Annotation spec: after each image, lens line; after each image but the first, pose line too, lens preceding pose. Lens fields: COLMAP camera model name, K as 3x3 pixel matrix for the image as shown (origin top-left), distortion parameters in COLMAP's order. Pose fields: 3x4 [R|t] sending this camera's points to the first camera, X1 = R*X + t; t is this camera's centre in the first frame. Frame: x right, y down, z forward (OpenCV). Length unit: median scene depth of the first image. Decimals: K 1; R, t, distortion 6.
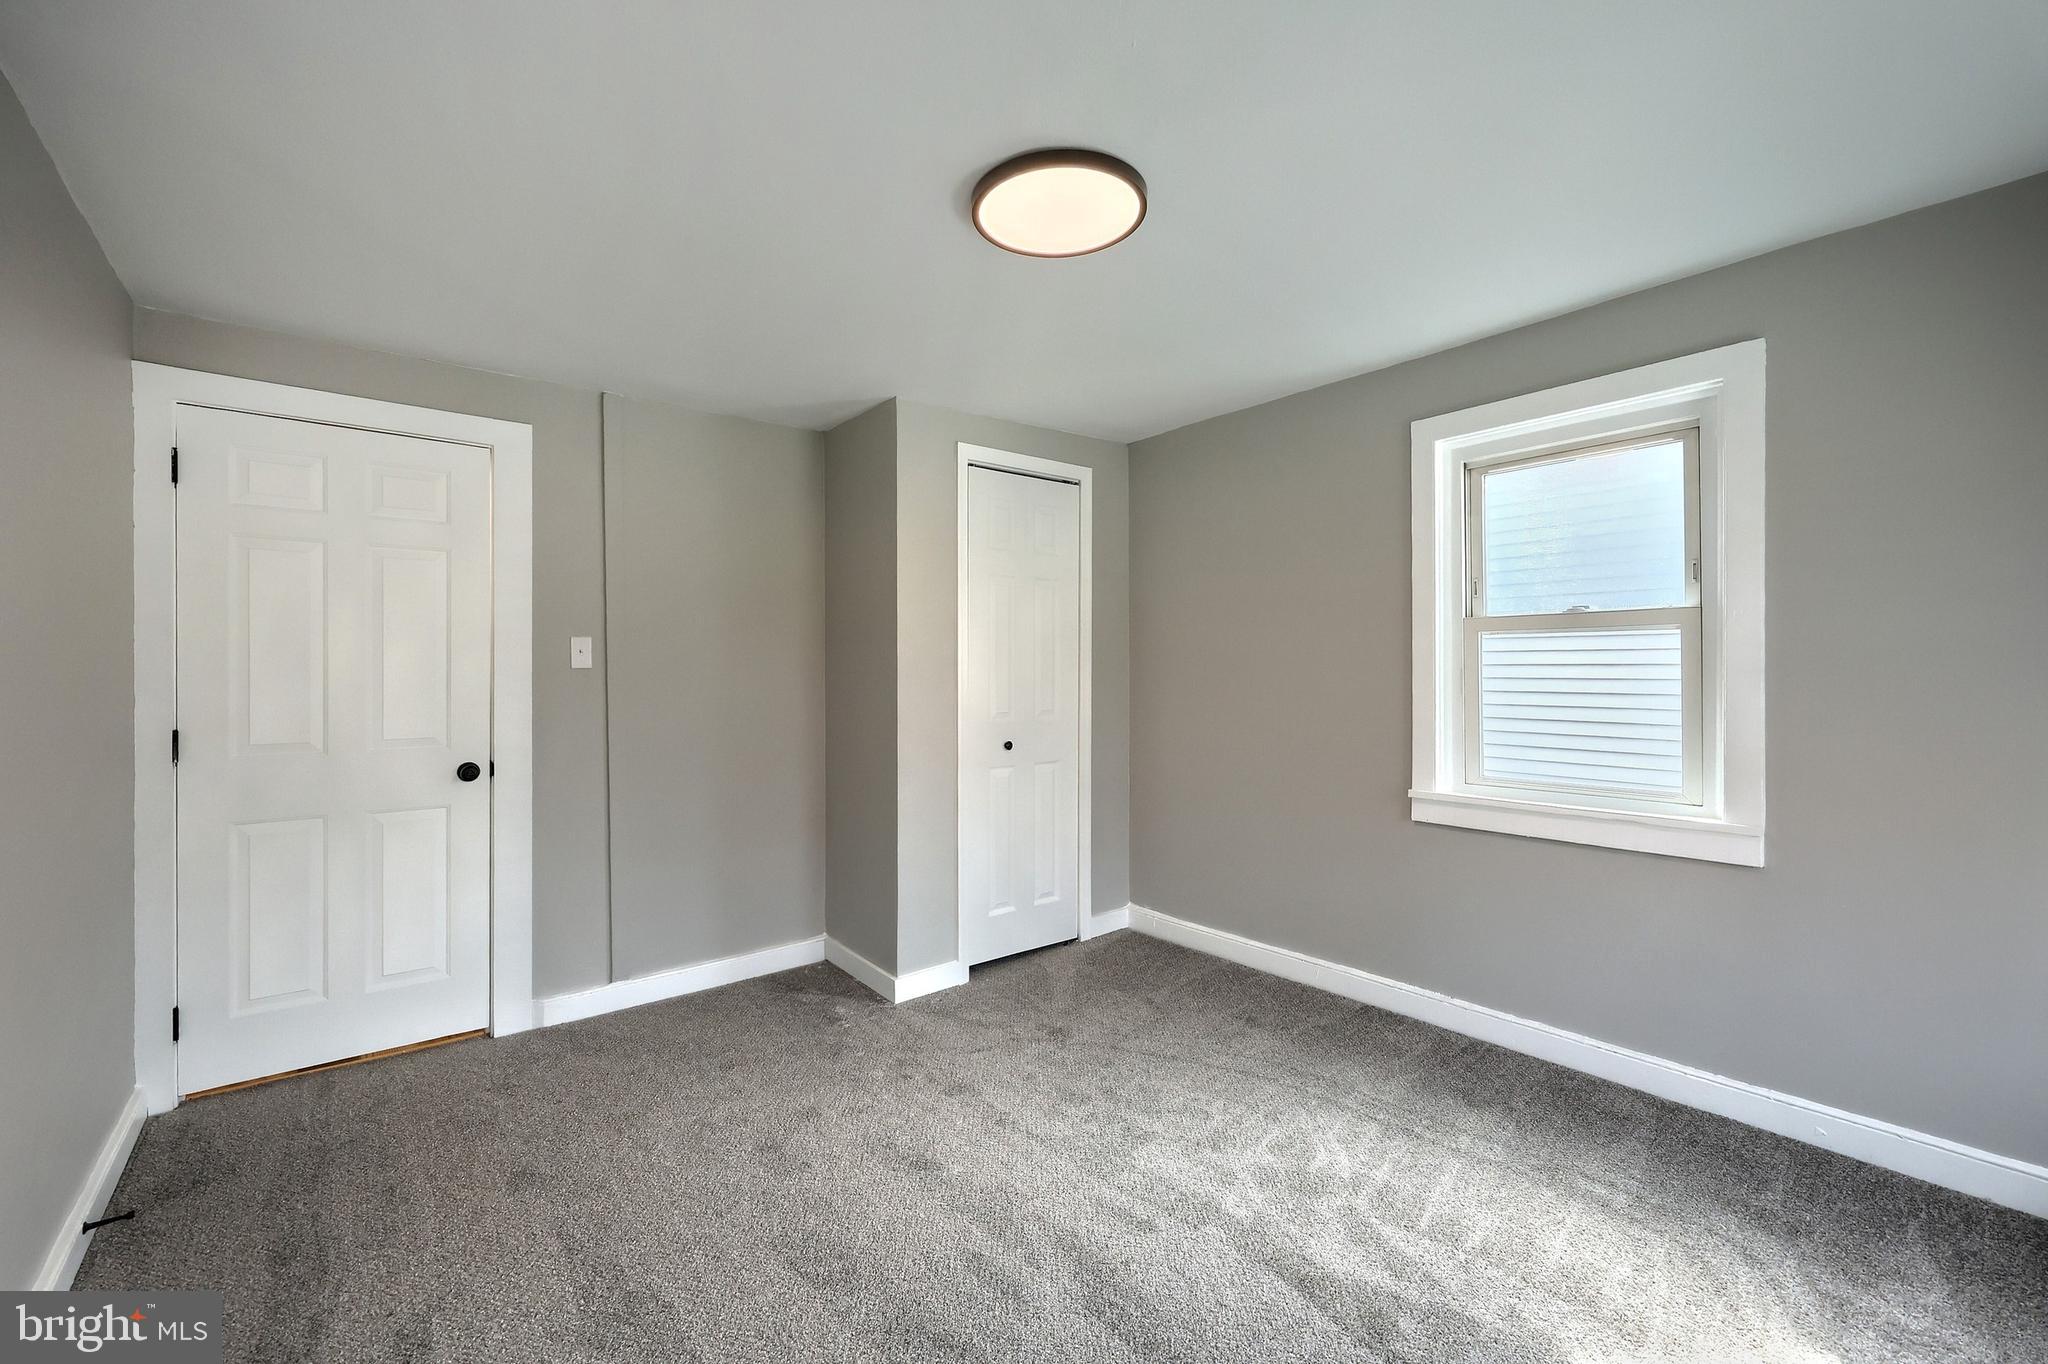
lens RADIAL K [[858.1, 0, 1022.5], [0, 858.1, 675.4], [0, 0, 1]] dist [0.000453, 0.000140]
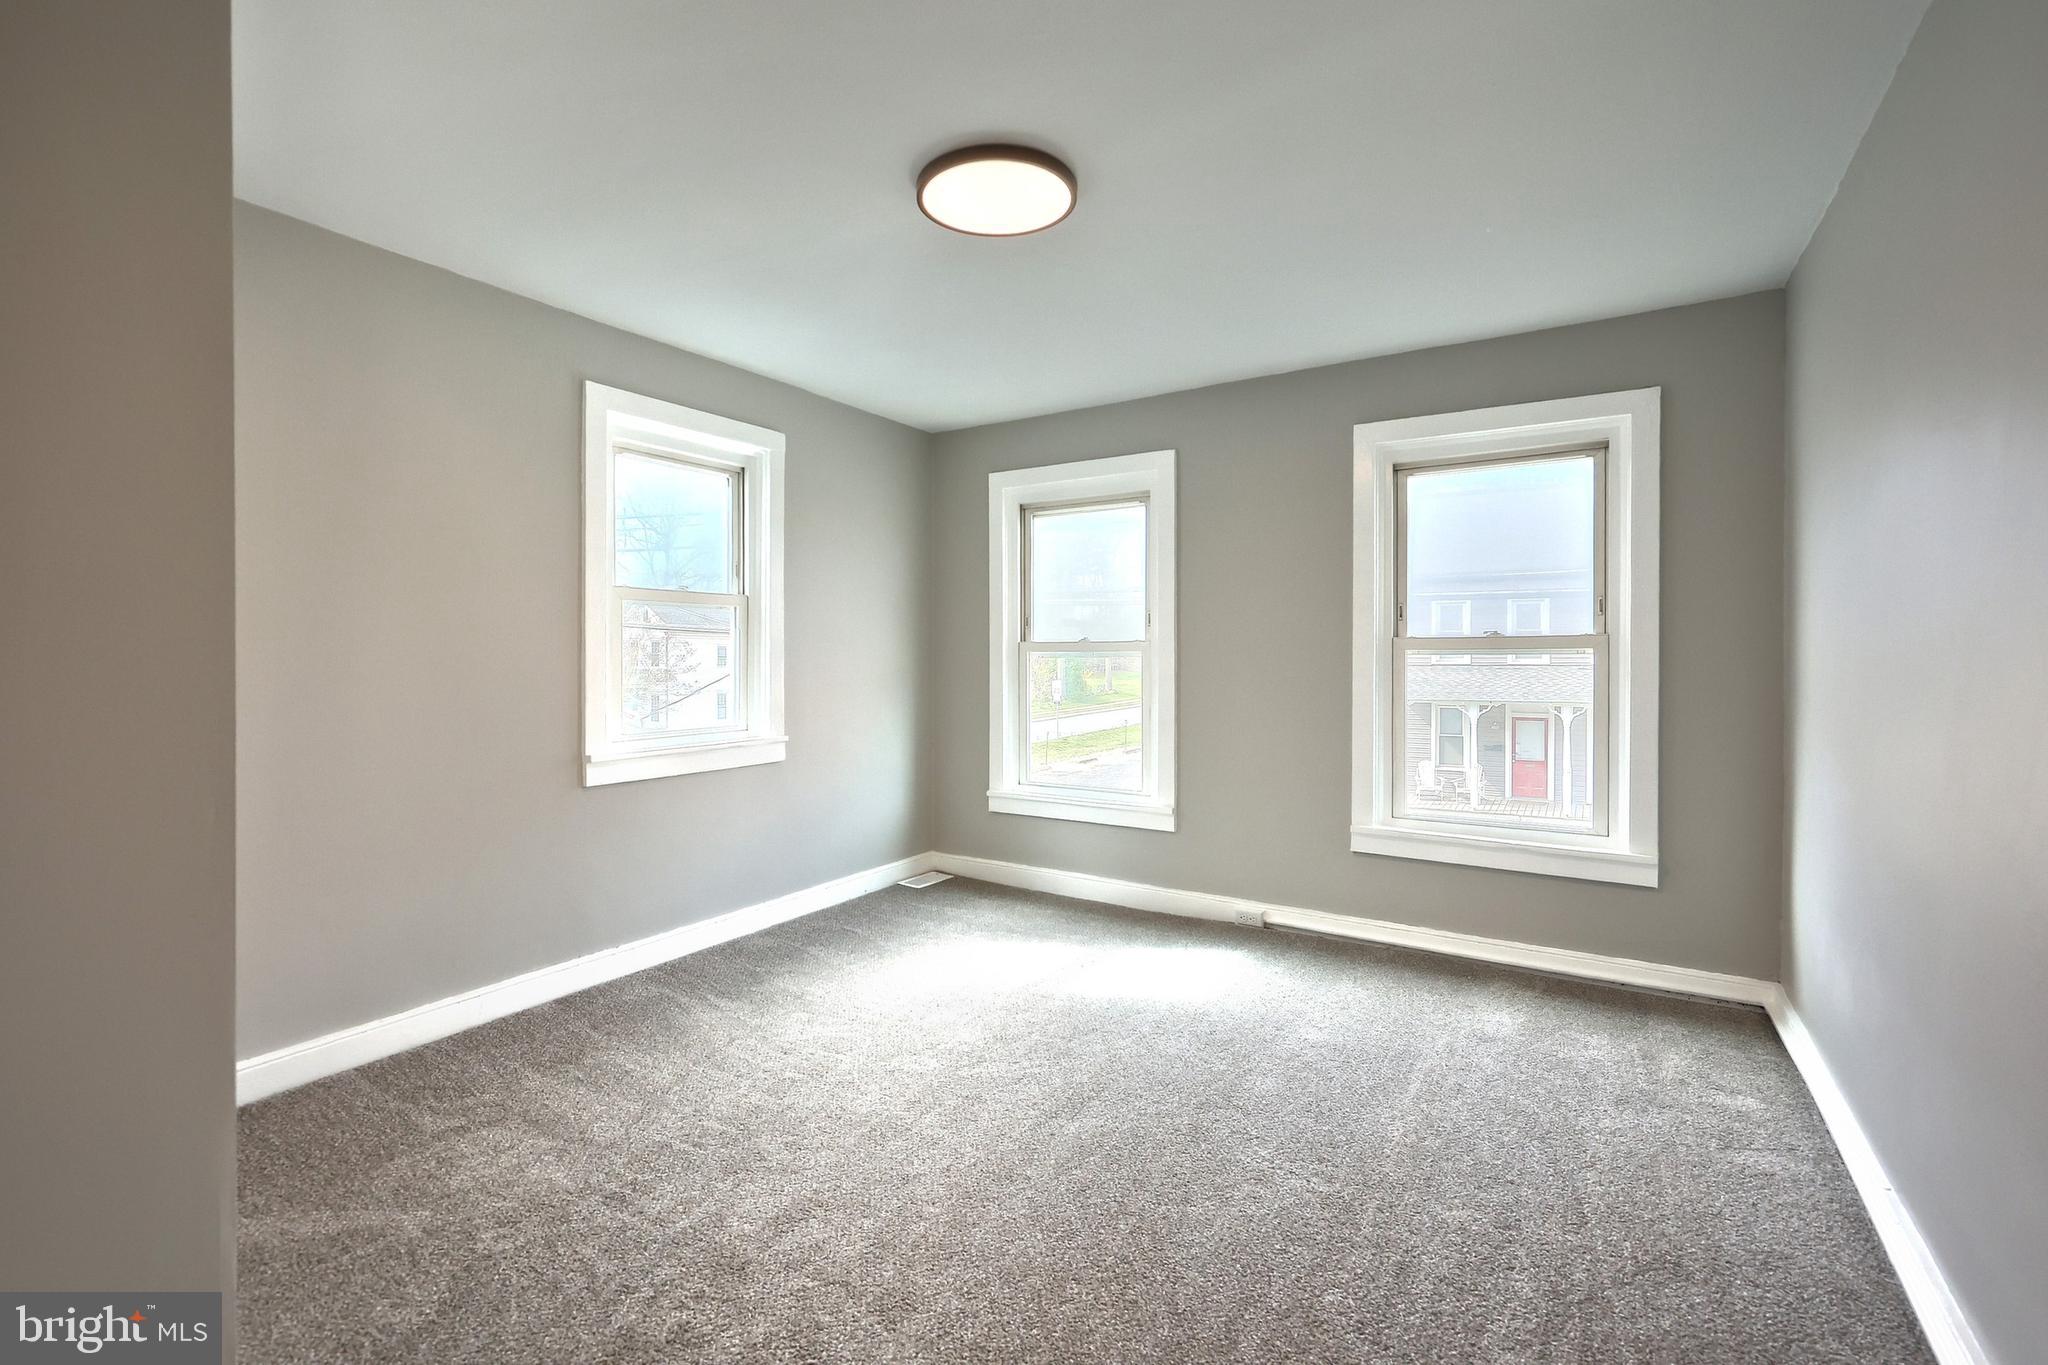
lens RADIAL K [[858.1, 0, 1022.5], [0, 858.1, 675.9], [0, 0, 1]] dist [0.000453, 0.000140]
pose [[-0.283967, -0.027475, 0.958440, -0.704116], [0.013097, 0.999385, 0.032529, 0.014697], [-0.958745, 0.021790, -0.283432, 0.887672]]
